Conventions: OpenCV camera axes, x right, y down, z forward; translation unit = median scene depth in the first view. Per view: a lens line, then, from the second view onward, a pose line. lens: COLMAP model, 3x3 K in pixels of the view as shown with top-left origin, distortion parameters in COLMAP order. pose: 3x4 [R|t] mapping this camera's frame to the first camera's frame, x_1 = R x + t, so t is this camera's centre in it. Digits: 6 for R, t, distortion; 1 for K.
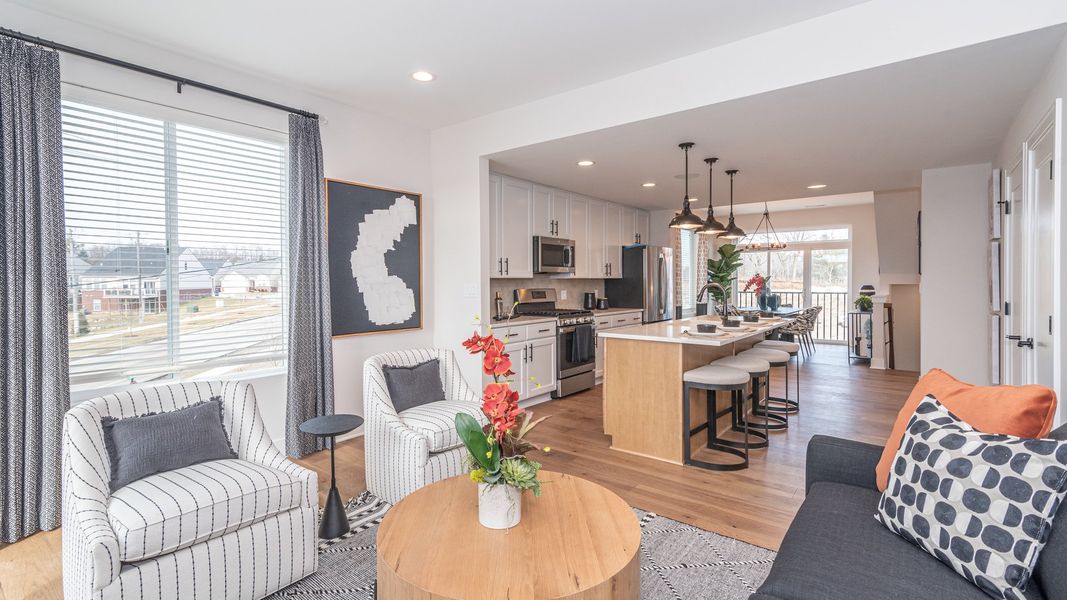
lens RADIAL K [[494.6, 0, 532.1], [0, 494.6, 291.0], [0, 0, 1]] dist [0.015756, 0.000910]
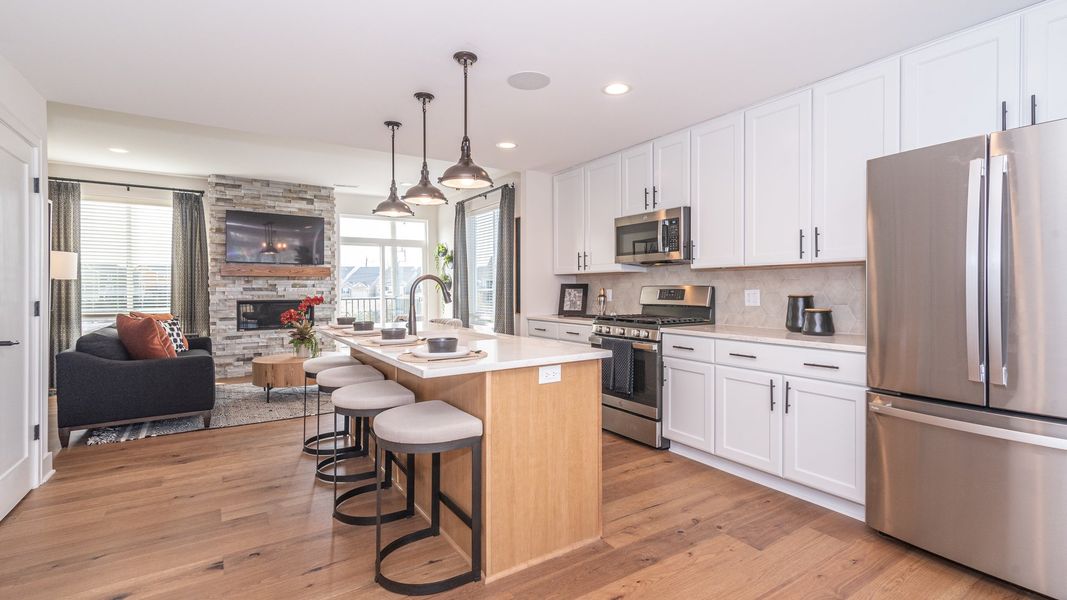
lens RADIAL K [[494.6, 0, 535.3], [0, 494.6, 291.5], [0, 0, 1]] dist [0.015756, 0.000910]
pose [[-0.326587, 0.012274, -0.945087, 1.001884], [-0.012726, 0.999768, 0.017382, -0.008110], [0.945081, 0.017704, -0.326355, 1.410977]]
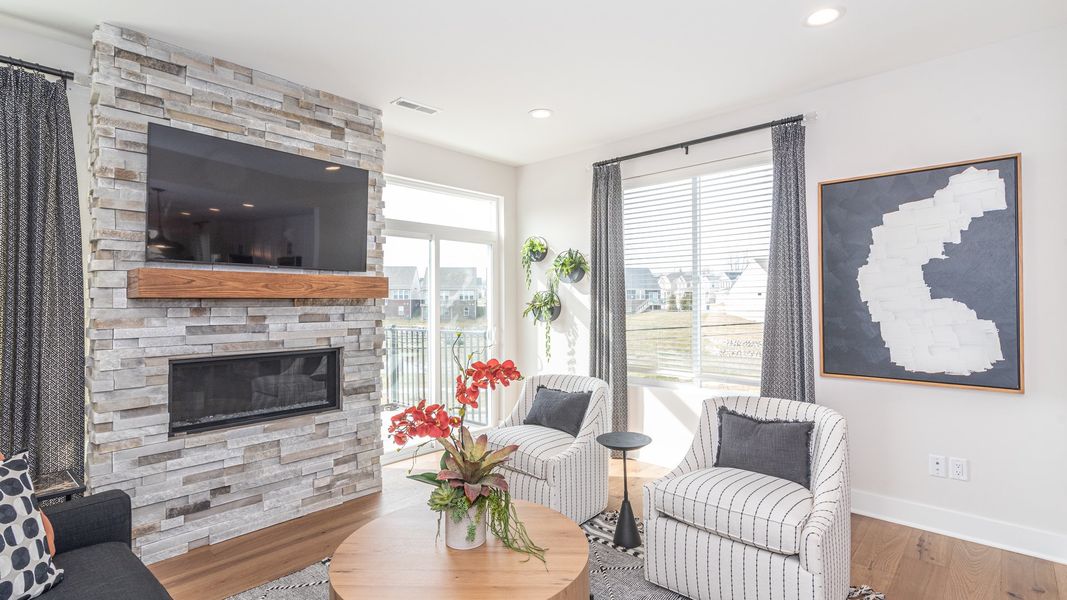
lens RADIAL K [[515.7, 0, 533.1], [0, 515.7, 294.4], [0, 0, 1]] dist [0.020926, -0.004824]
pose [[-0.085378, -0.007166, -0.996323, 0.439063], [-0.015455, 0.999863, -0.005867, -0.023986], [0.996229, 0.014897, -0.085477, 0.528287]]
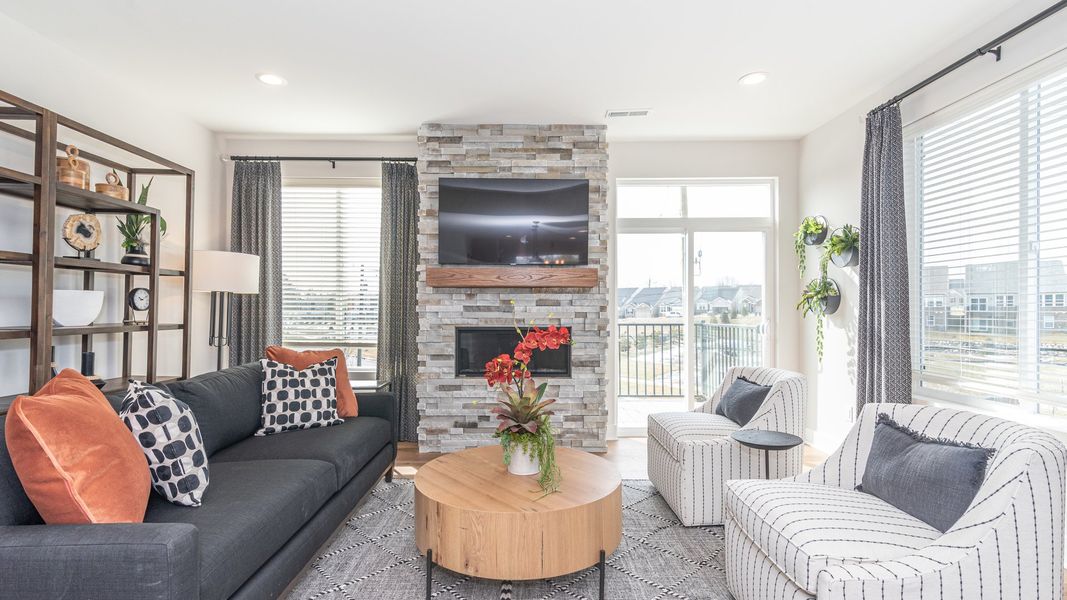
lens RADIAL K [[494.6, 0, 523.4], [0, 494.6, 308.3], [0, 0, 1]] dist [0.015756, 0.000910]
pose [[-0.796294, 0.003421, -0.604899, 0.313669], [-0.008123, 0.999833, 0.016348, 0.006203], [0.604855, 0.017932, -0.796134, 0.858861]]
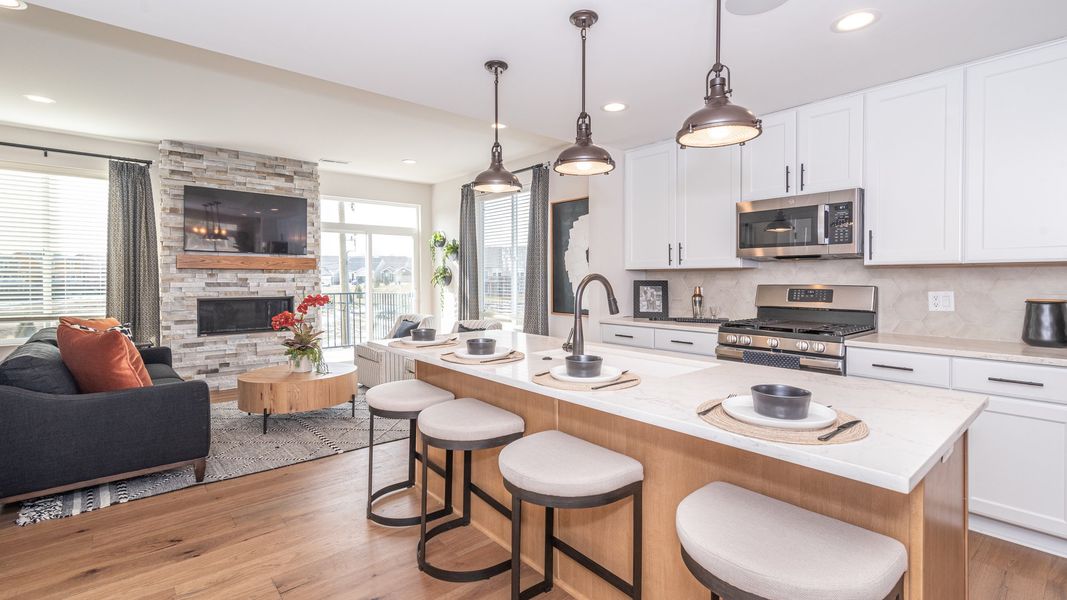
lens RADIAL K [[494.6, 0, 544.0], [0, 494.6, 283.3], [0, 0, 1]] dist [0.015756, 0.000910]
pose [[-0.197379, 0.014386, -0.980222, 0.892828], [-0.015145, 0.999728, 0.017722, -0.015278], [0.980210, 0.018344, -0.197108, 1.124939]]
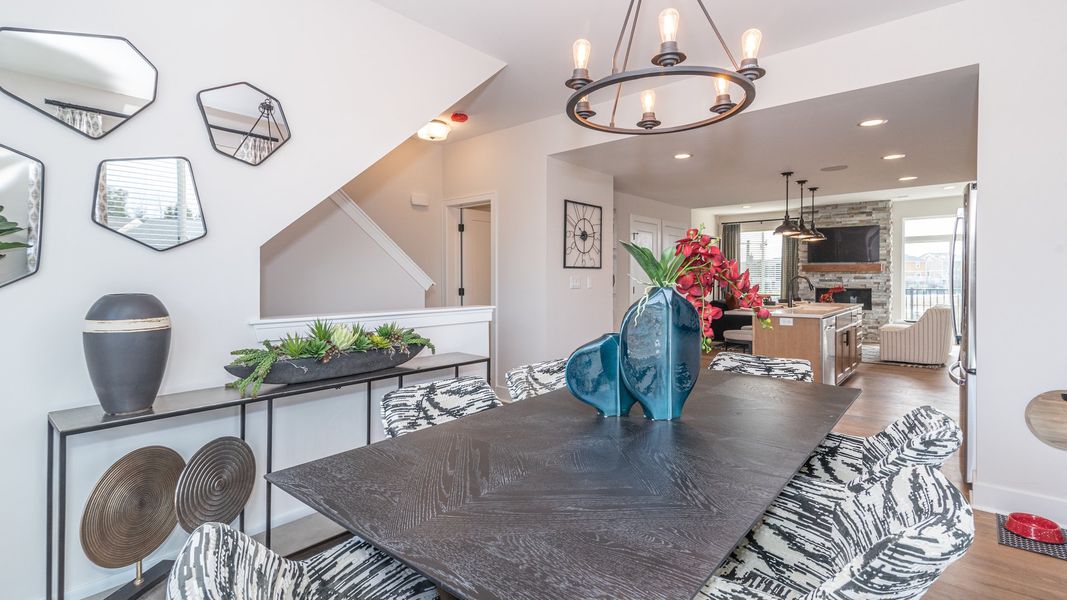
lens RADIAL K [[494.6, 0, 544.3], [0, 494.6, 284.5], [0, 0, 1]] dist [0.015756, 0.000910]
pose [[-0.999337, 0.008693, 0.035355, 1.029357], [0.009730, 0.999524, 0.029277, -0.037828], [-0.035084, 0.029602, -0.998946, 2.392797]]
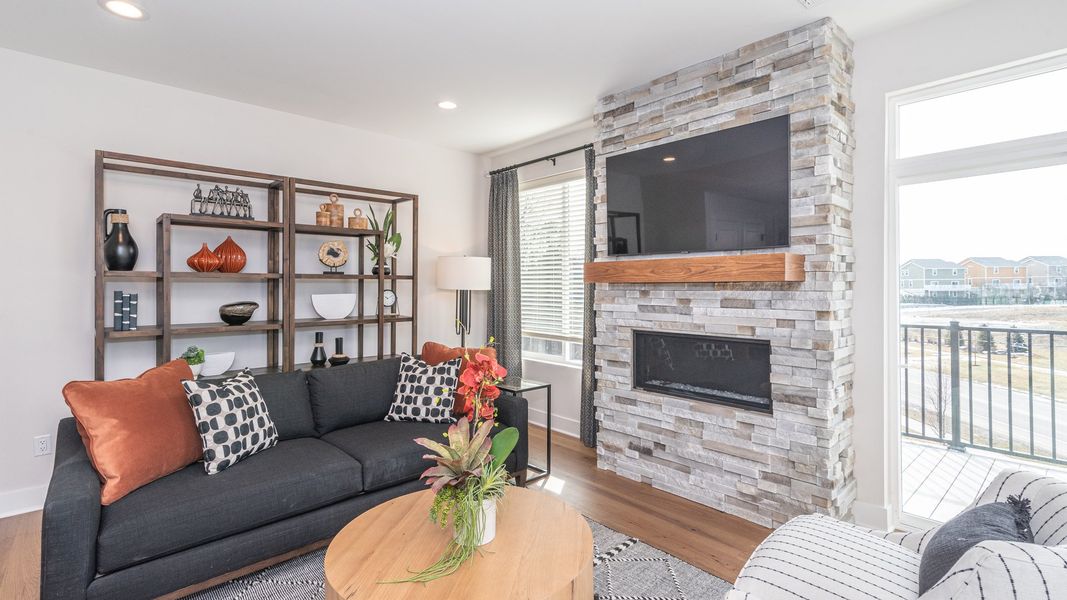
lens RADIAL K [[494.6, 0, 542.7], [0, 494.6, 286.1], [0, 0, 1]] dist [0.015756, 0.000910]
pose [[-0.985089, 0.009979, 0.171754, -0.144766], [0.013275, 0.999749, 0.018054, -0.027424], [-0.171531, 0.020064, -0.984974, 0.836385]]
